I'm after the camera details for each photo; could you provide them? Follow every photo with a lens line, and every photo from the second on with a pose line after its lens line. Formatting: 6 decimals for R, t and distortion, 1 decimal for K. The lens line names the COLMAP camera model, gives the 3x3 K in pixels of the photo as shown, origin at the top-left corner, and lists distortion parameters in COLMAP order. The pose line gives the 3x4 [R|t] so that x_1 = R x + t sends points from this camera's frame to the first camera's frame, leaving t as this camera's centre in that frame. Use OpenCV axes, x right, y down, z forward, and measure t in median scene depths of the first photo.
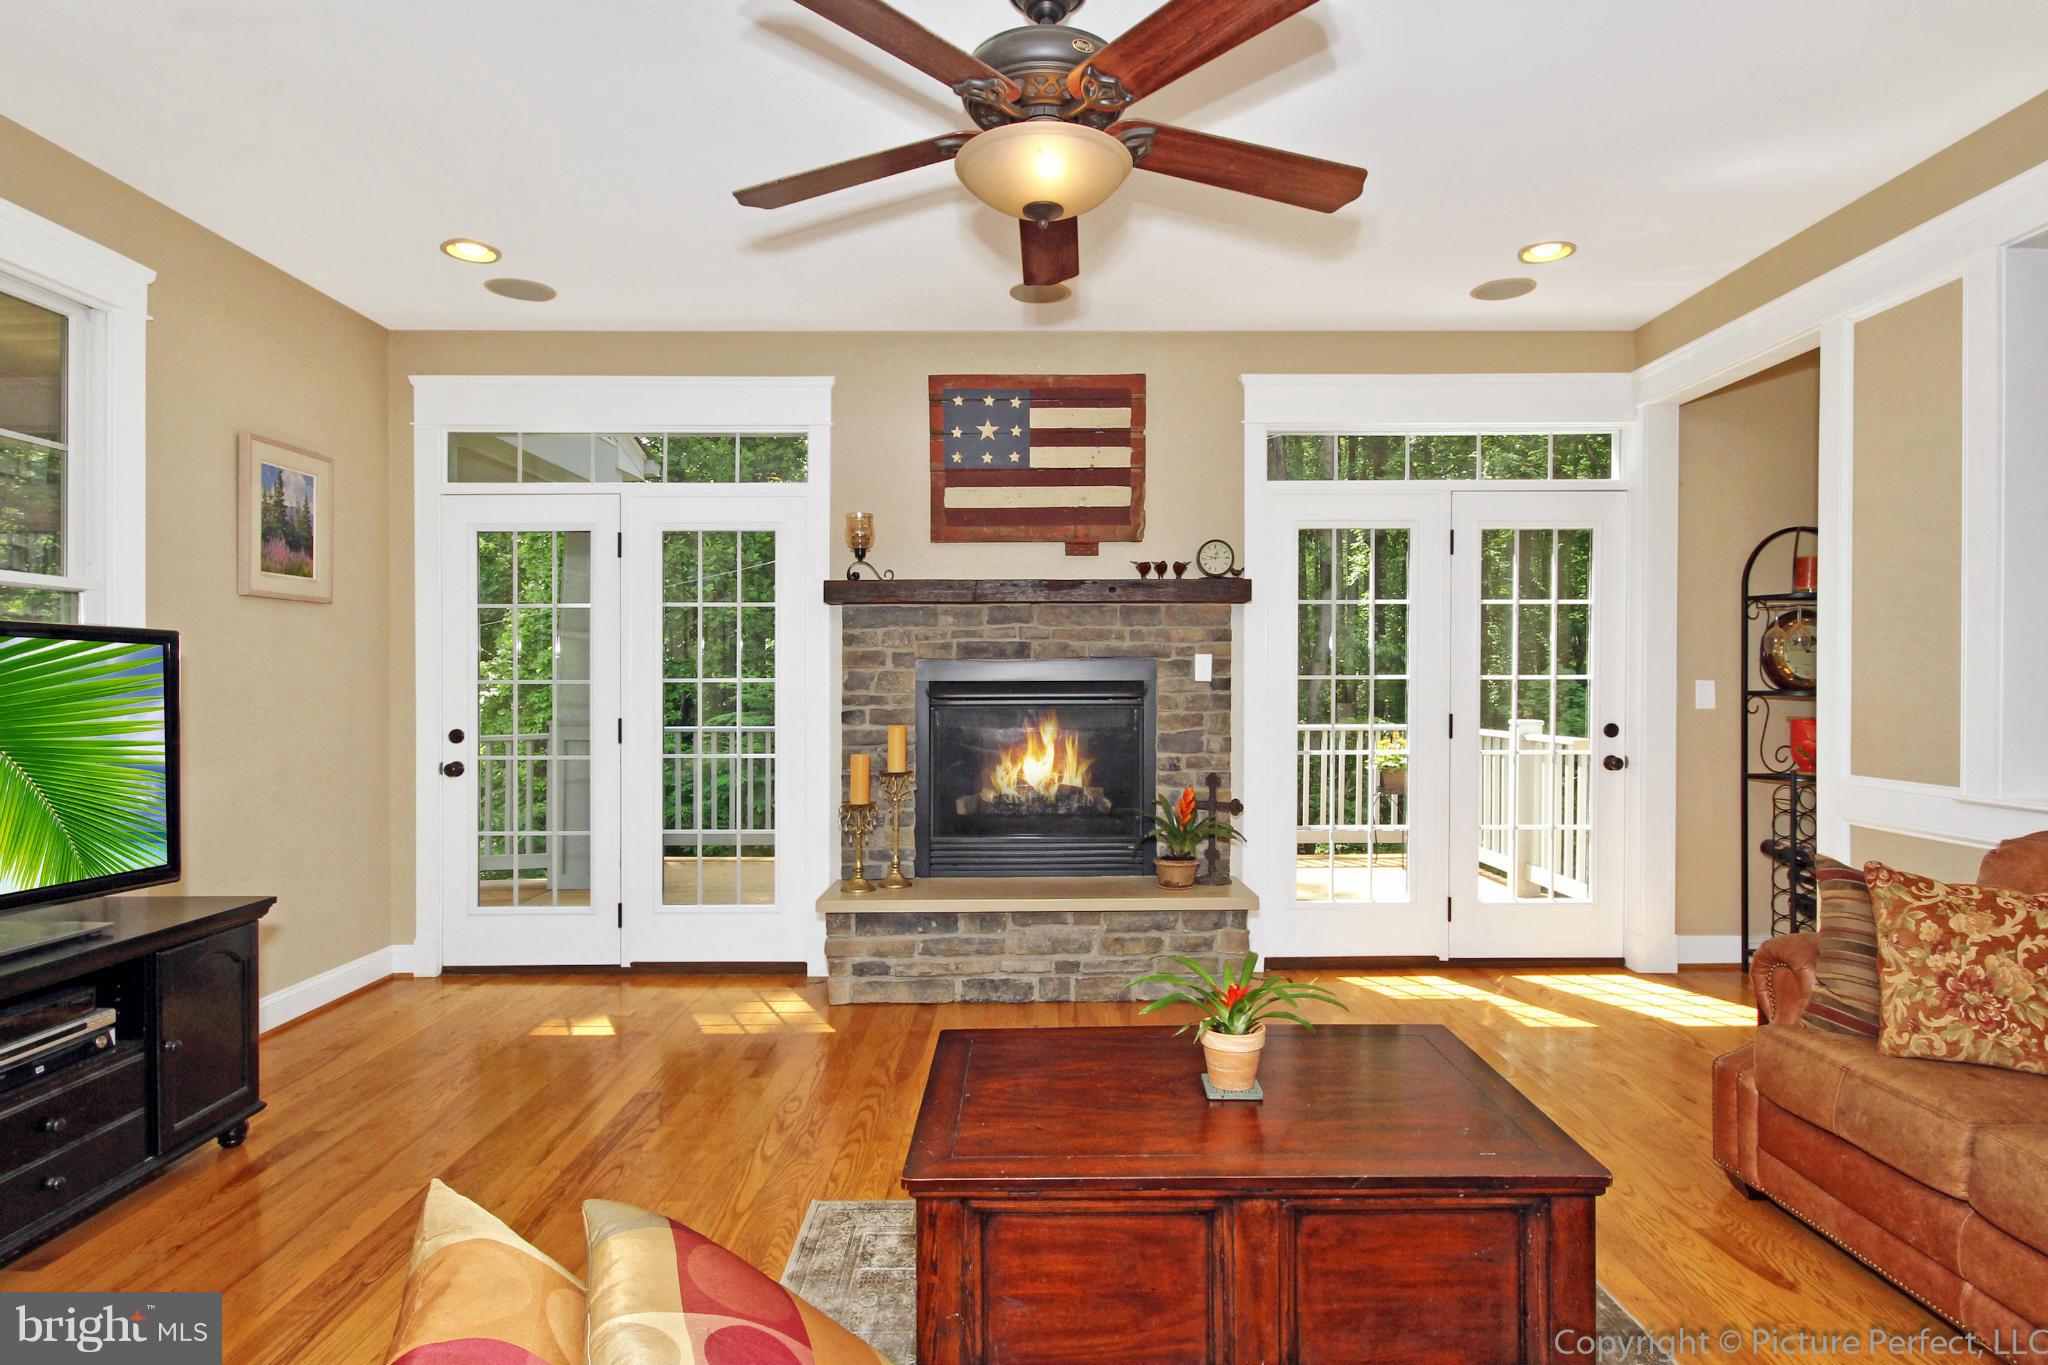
lens RADIAL K [[1090.2, 0, 1040.6], [0, 1090.2, 694.4], [0, 0, 1]] dist [0.000377, 0.003351]
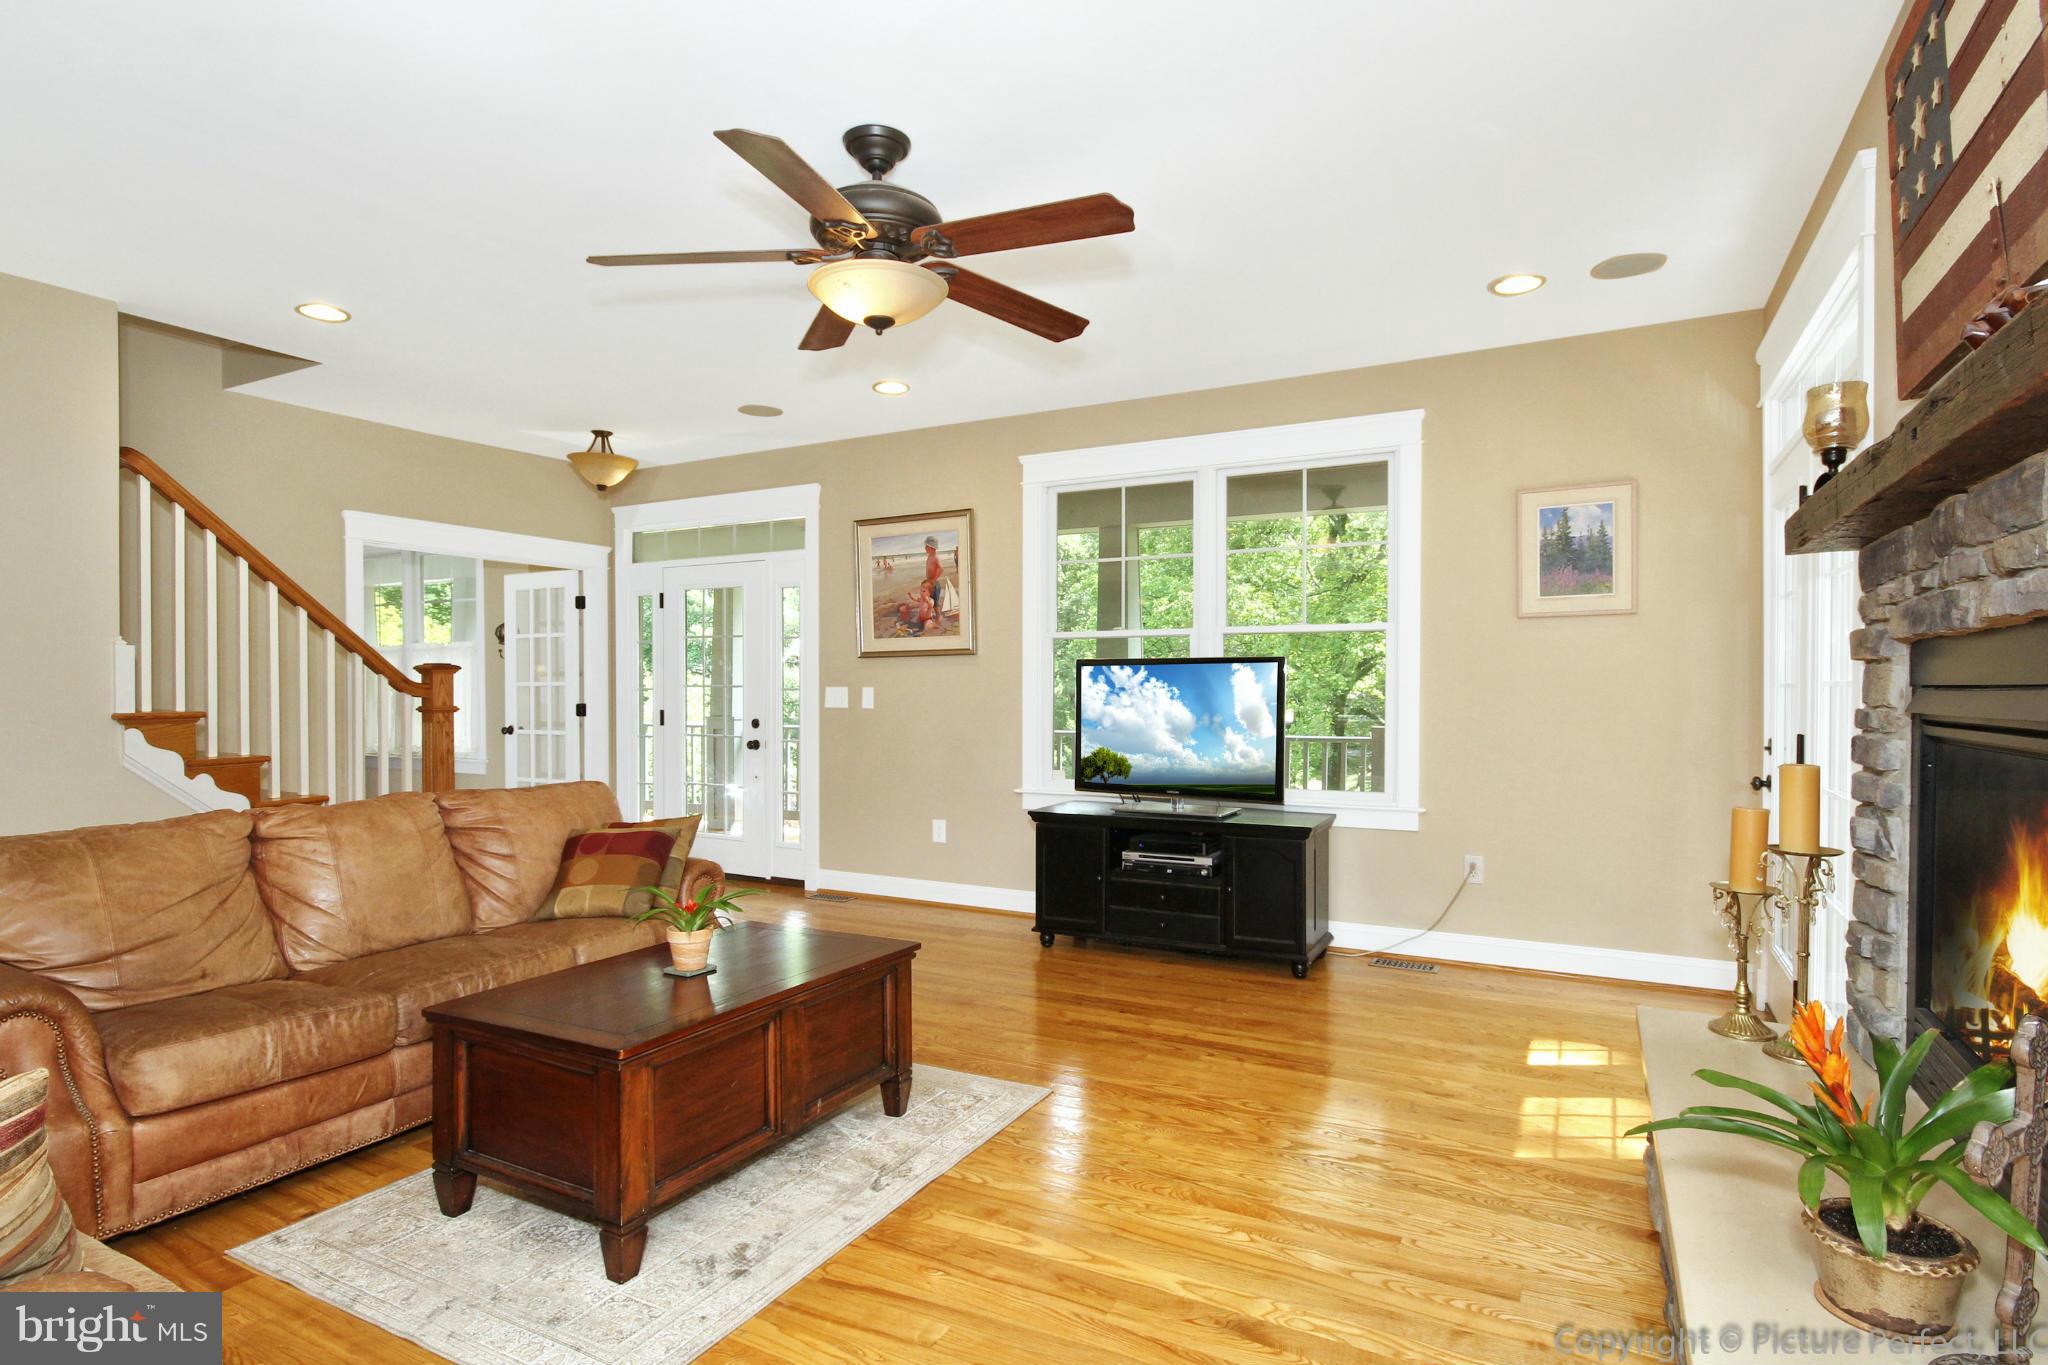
lens RADIAL K [[1090.2, 0, 970.5], [0, 1090.2, 698.9], [0, 0, 1]] dist [0.000377, 0.003351]
pose [[-0.489046, 0.022347, -0.871972, 0.566616], [-0.004435, 0.999595, 0.028106, -0.024104], [0.872247, 0.017612, -0.488748, 0.870702]]
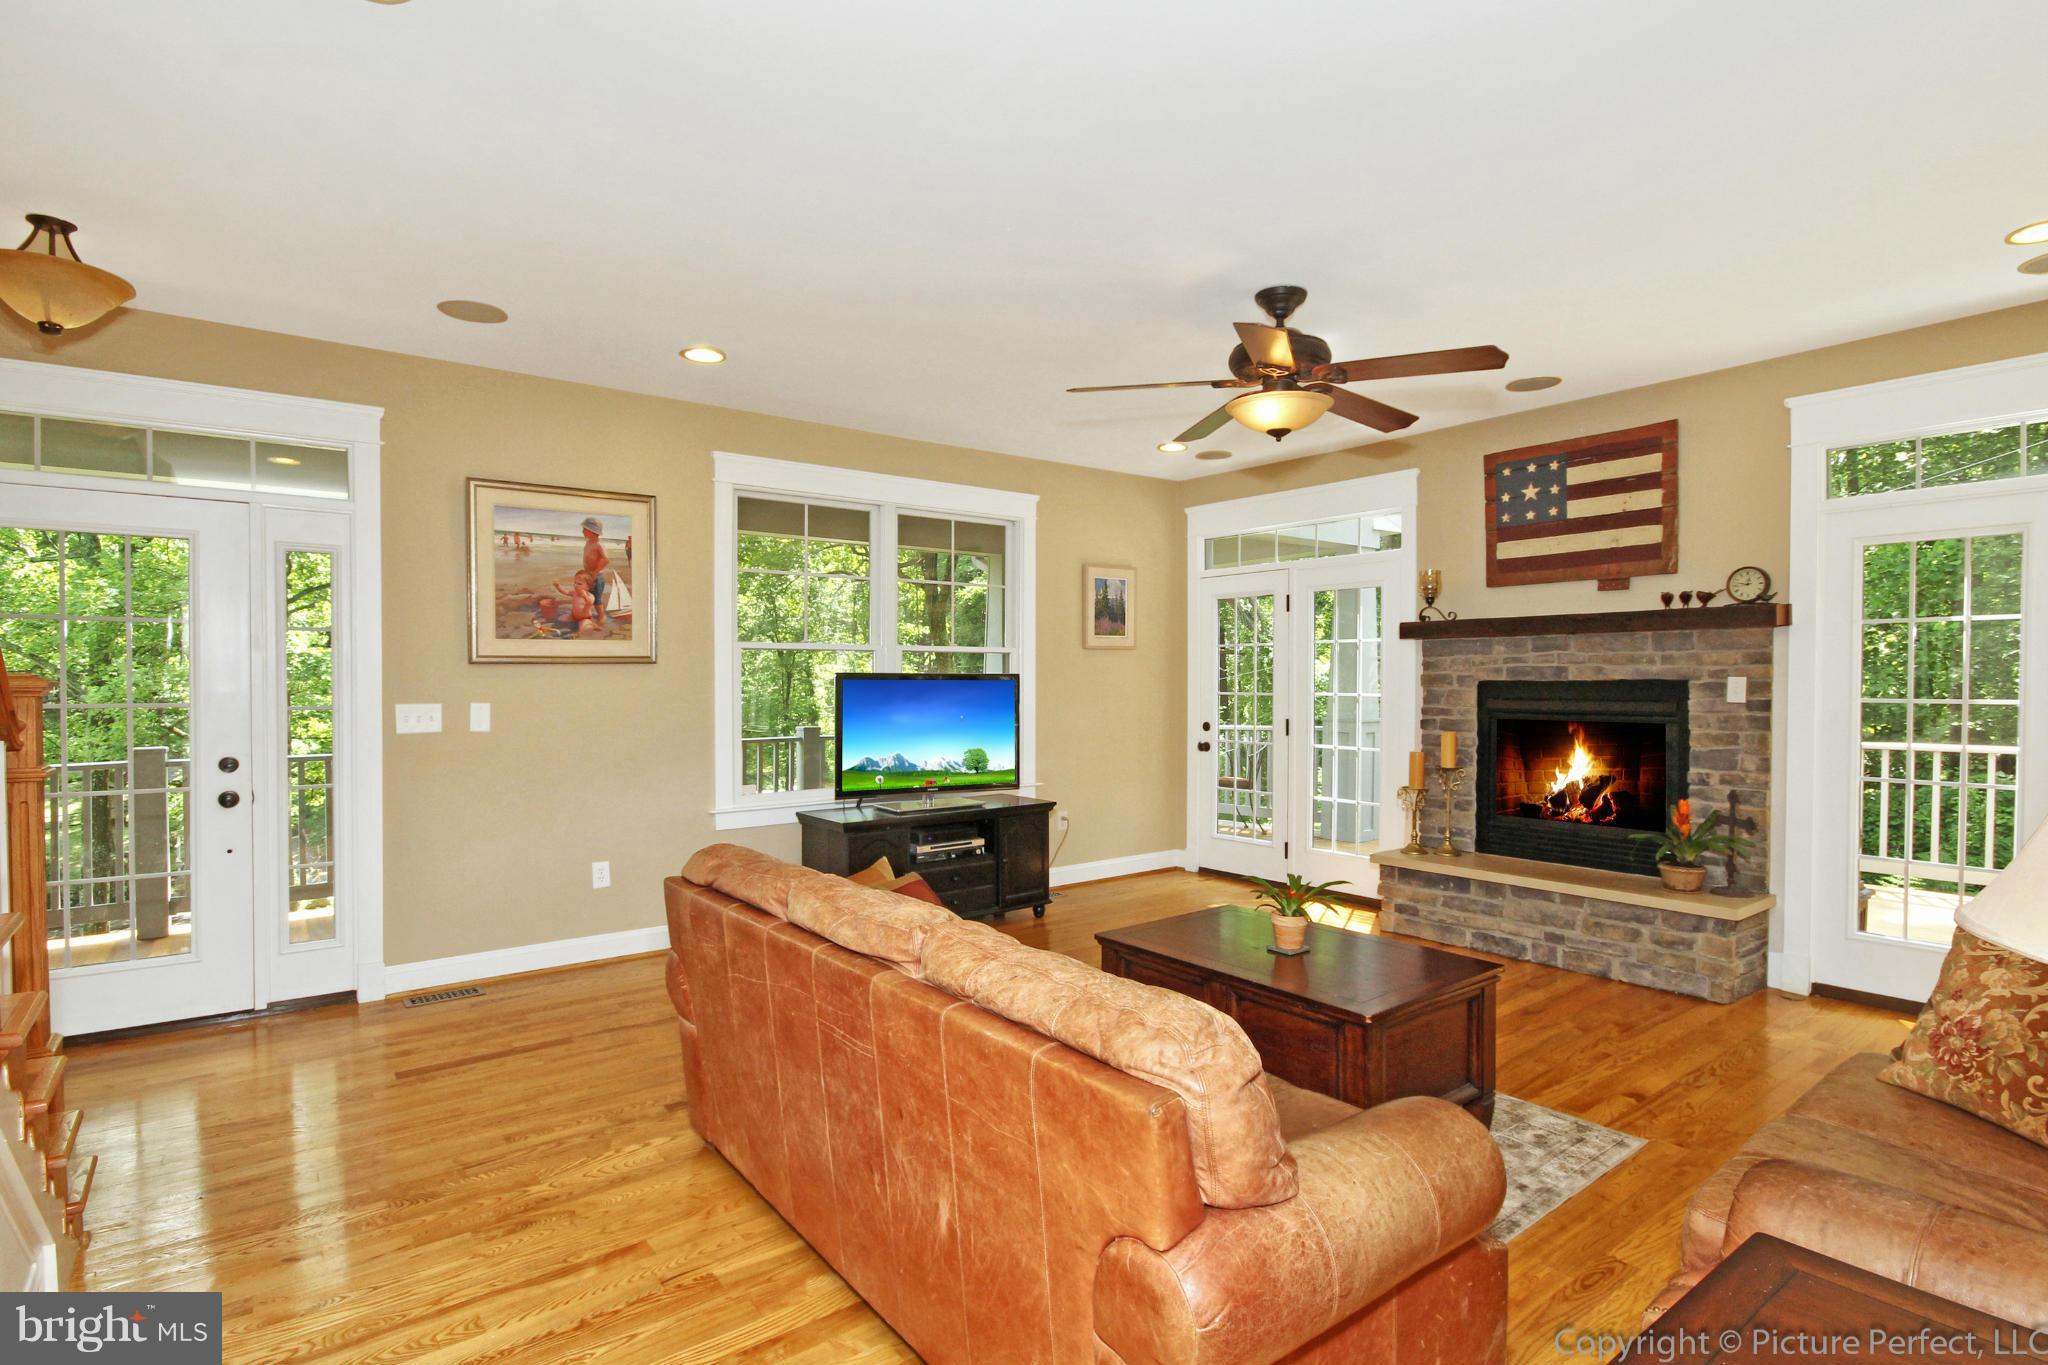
lens RADIAL K [[1006.4, 0, 1043.9], [0, 1006.4, 705.0], [0, 0, 1]] dist [-0.003925, -0.004043]
pose [[0.616844, 0.023199, -0.786744, 0.502083], [-0.010411, 0.999719, 0.021317, -0.023603], [0.787017, -0.004958, 0.616912, -0.118115]]
